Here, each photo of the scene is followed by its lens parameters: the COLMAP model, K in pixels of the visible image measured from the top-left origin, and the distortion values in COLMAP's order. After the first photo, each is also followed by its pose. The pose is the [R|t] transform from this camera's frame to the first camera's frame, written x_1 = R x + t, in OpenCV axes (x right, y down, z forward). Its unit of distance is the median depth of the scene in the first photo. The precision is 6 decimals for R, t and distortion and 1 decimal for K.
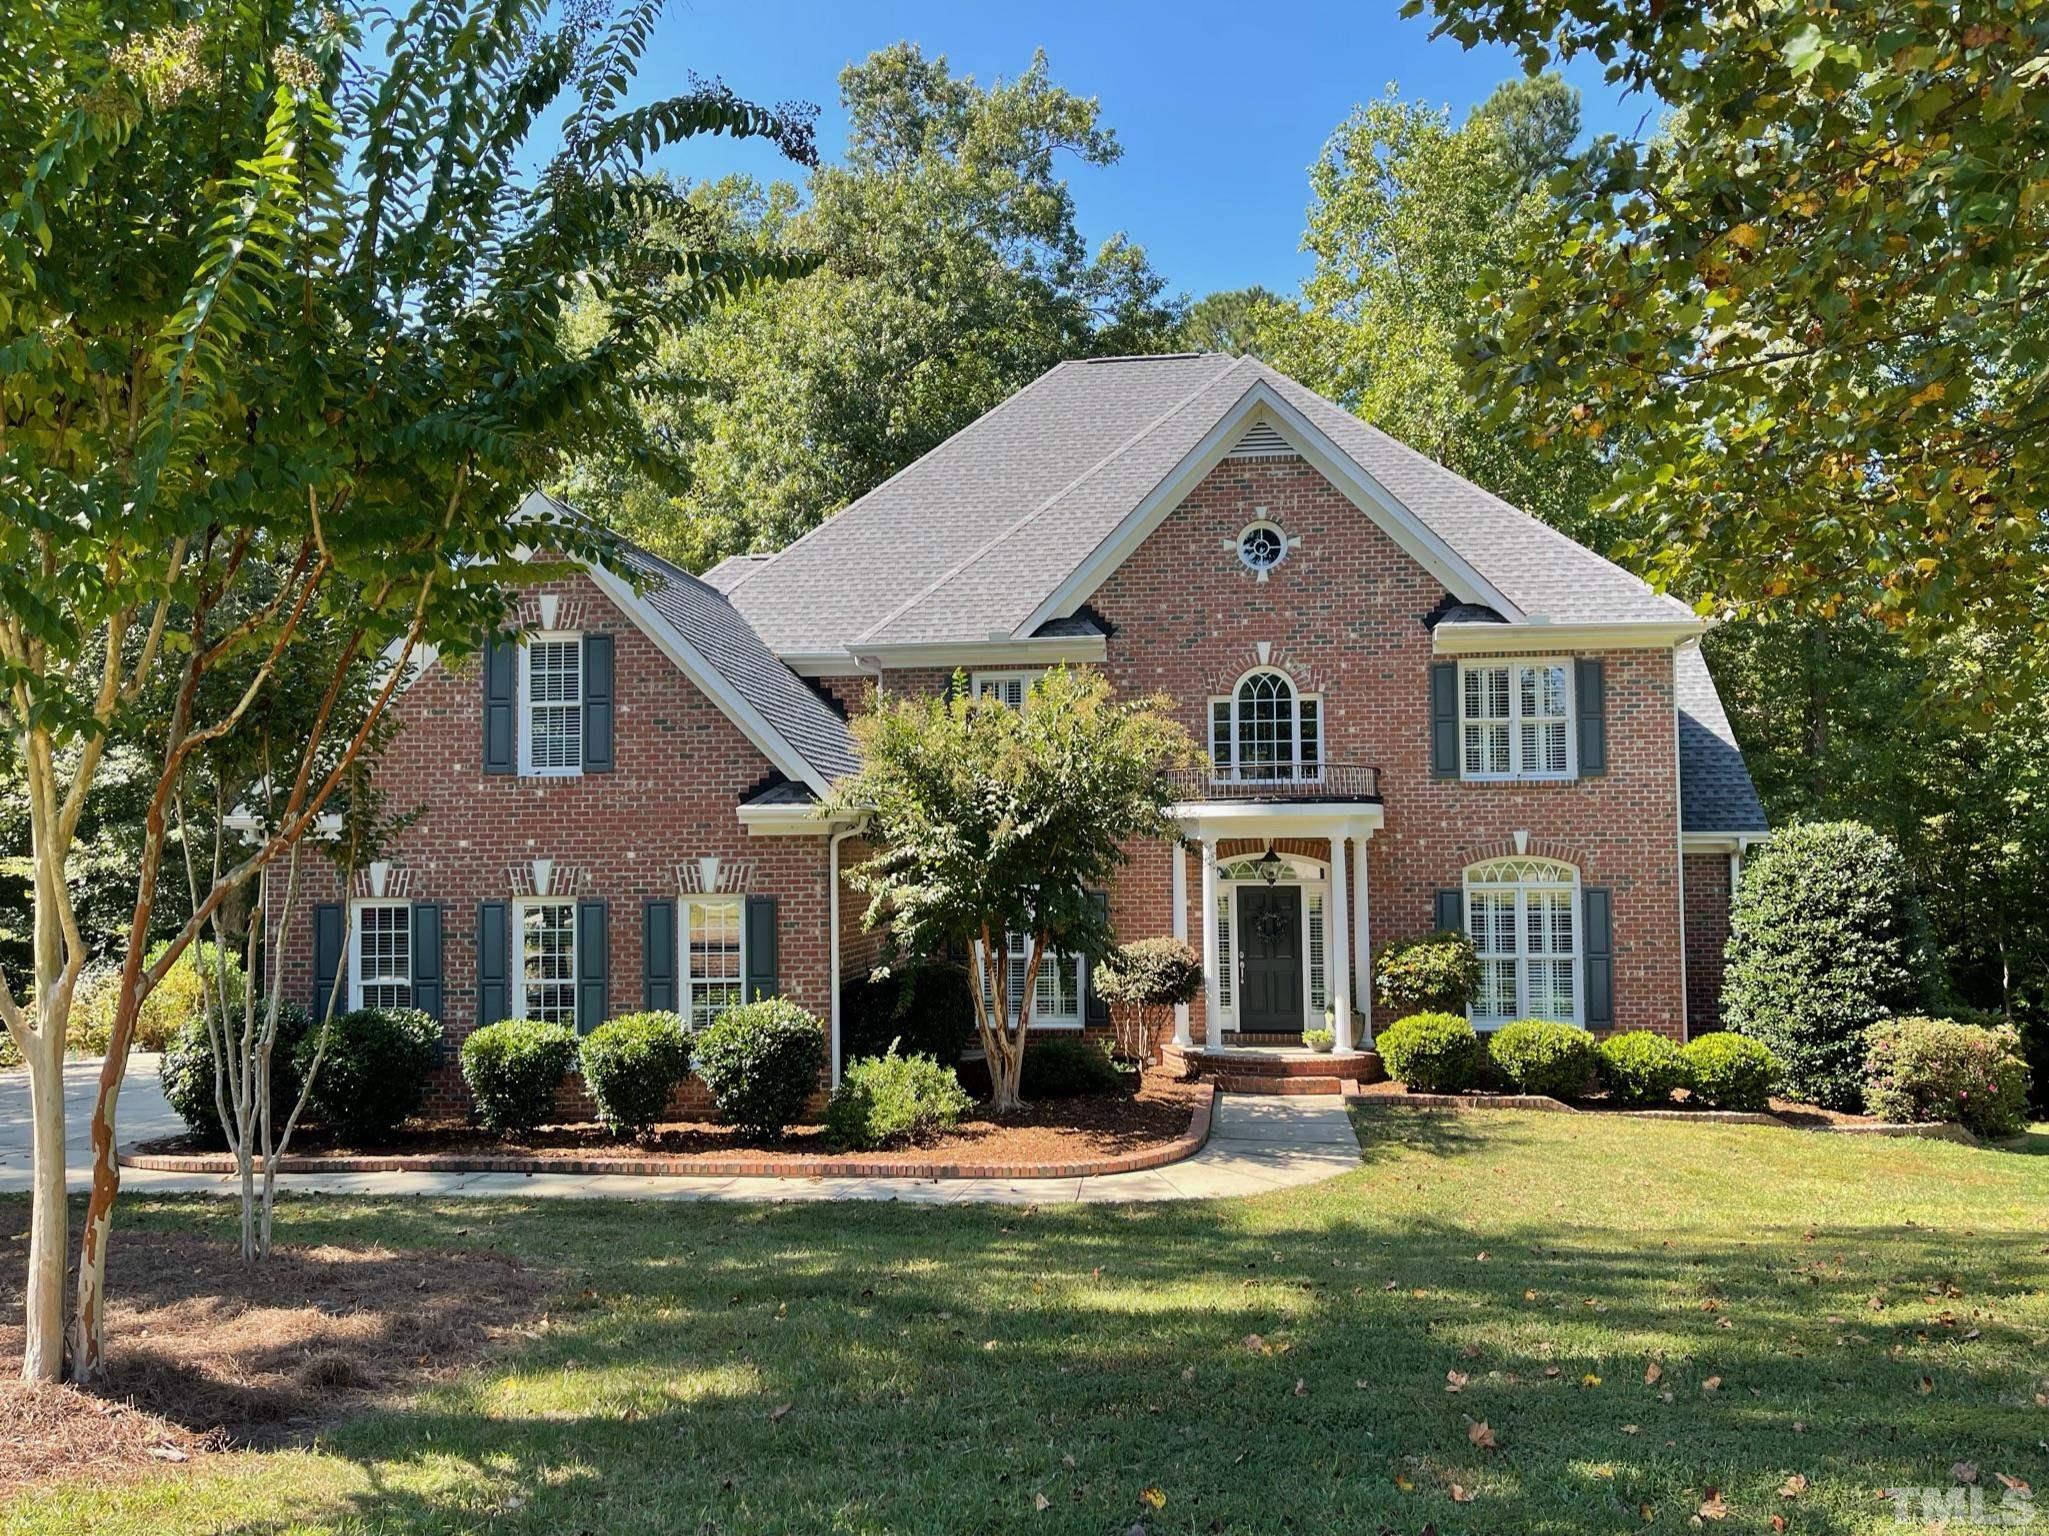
lens RADIAL K [[1539.3, 0, 1013.8], [0, 1539.3, 767.7], [0, 0, 1]] dist [0.053648, 0.000354]
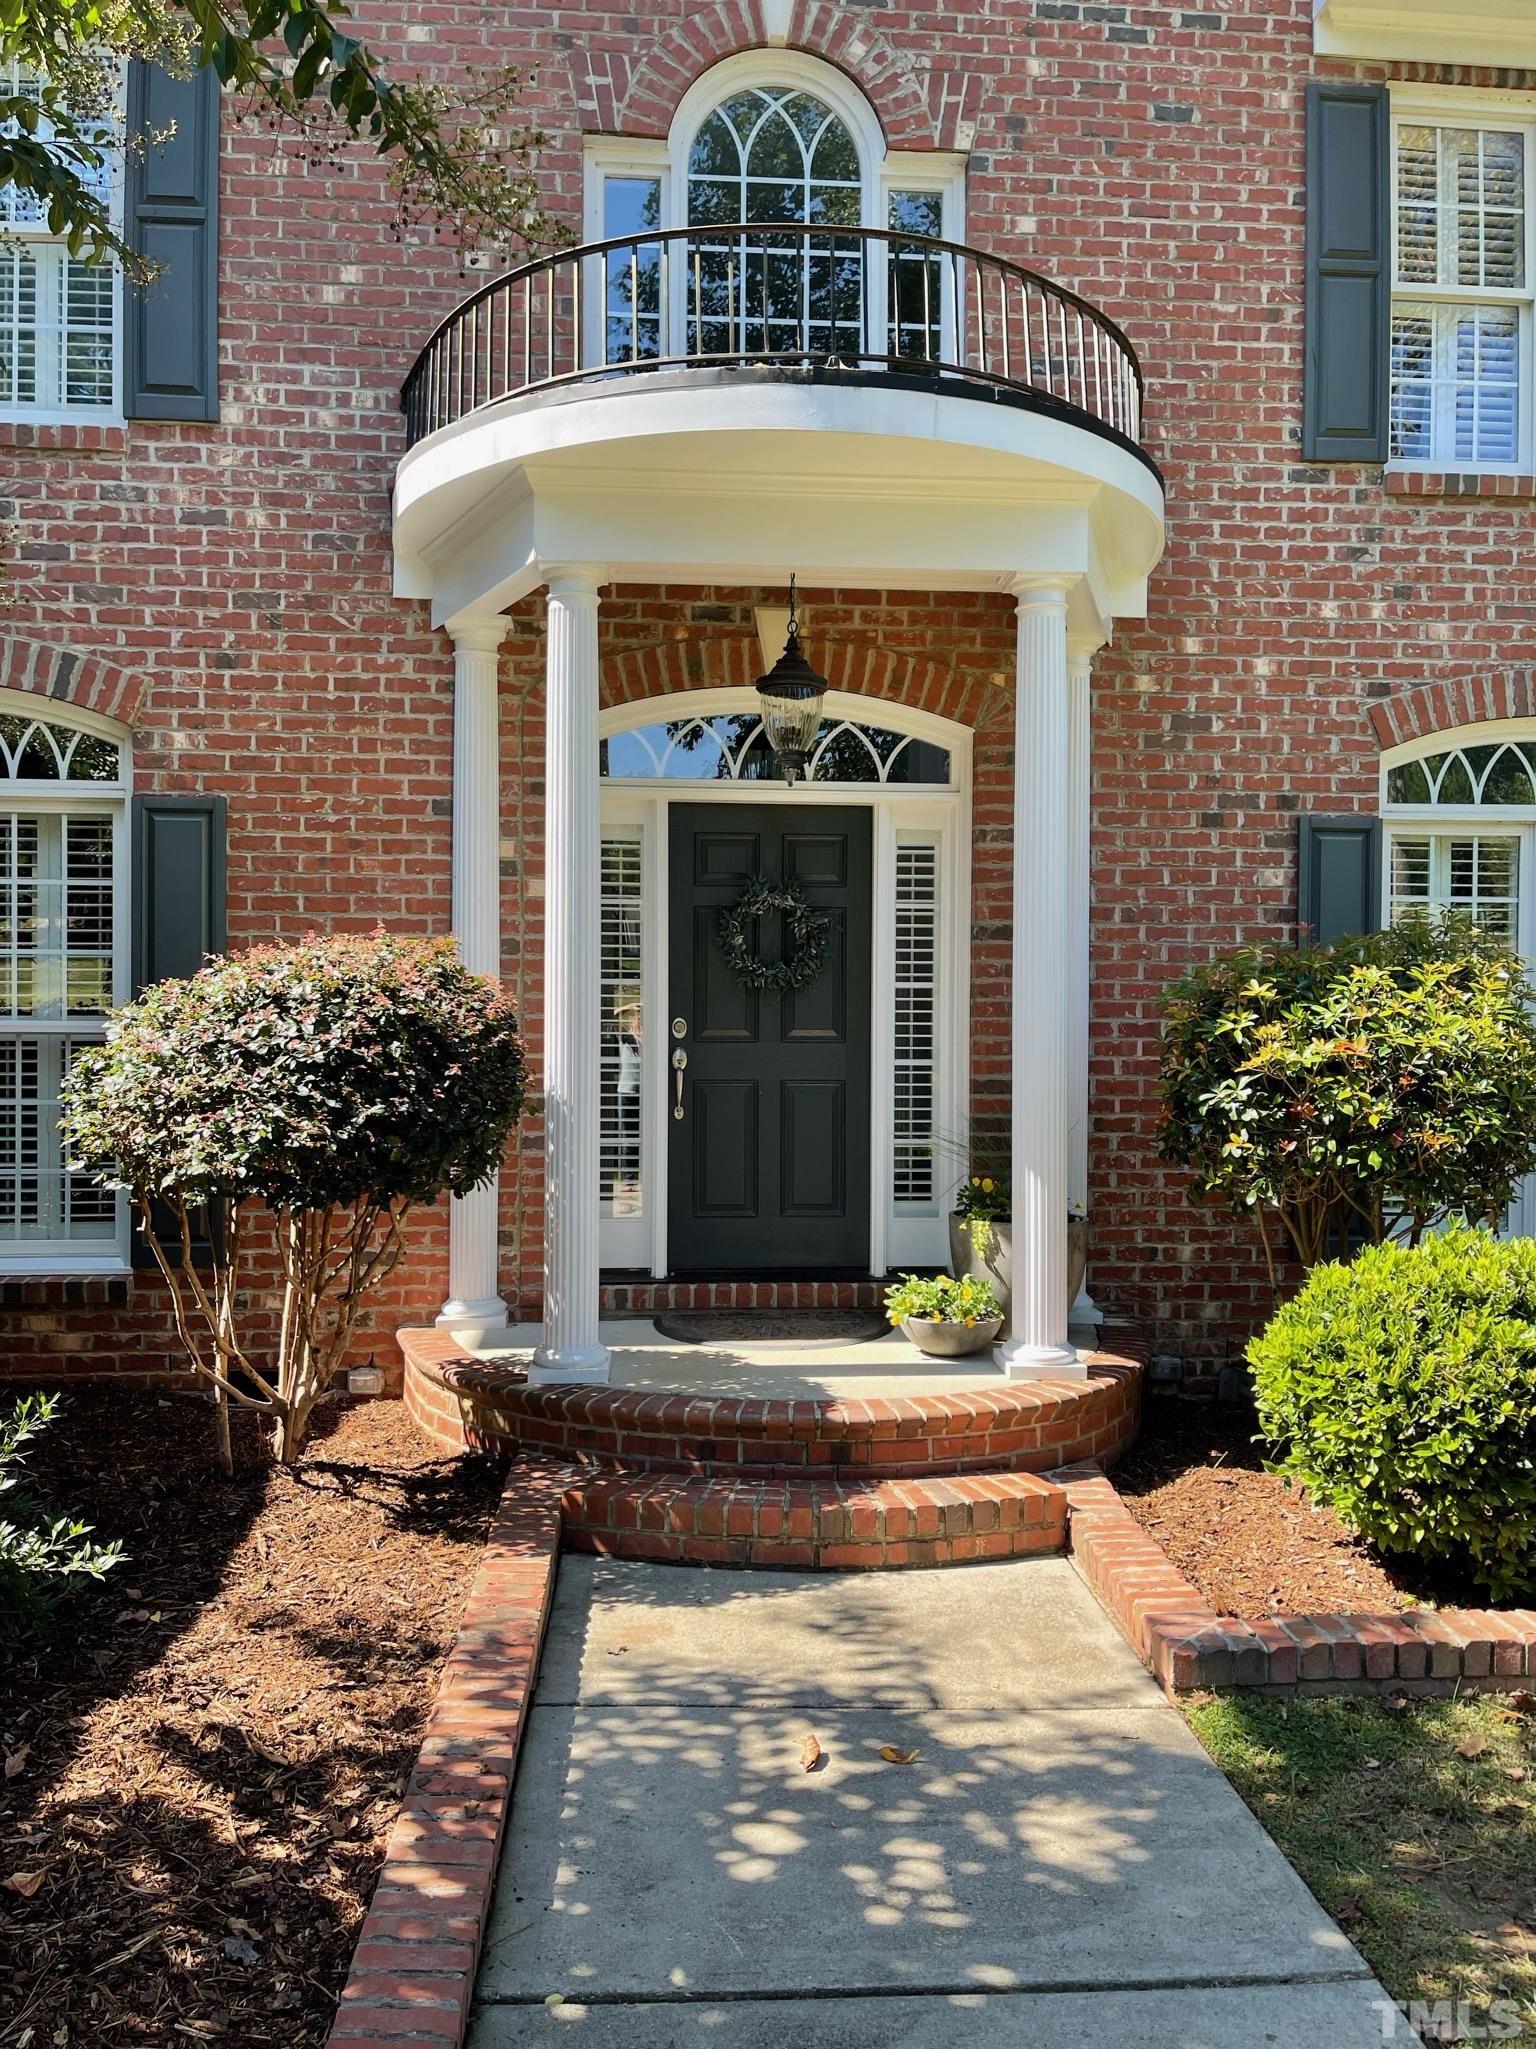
lens RADIAL K [[1539.3, 0, 769.1], [0, 1539.3, 1014.1], [0, 0, 1]] dist [0.053648, 0.000354]
pose [[0.974681, 0.016513, 0.222988, 0.099872], [-0.029007, 0.998180, 0.052870, 0.104738], [-0.221709, -0.057999, 0.973387, 0.717413]]
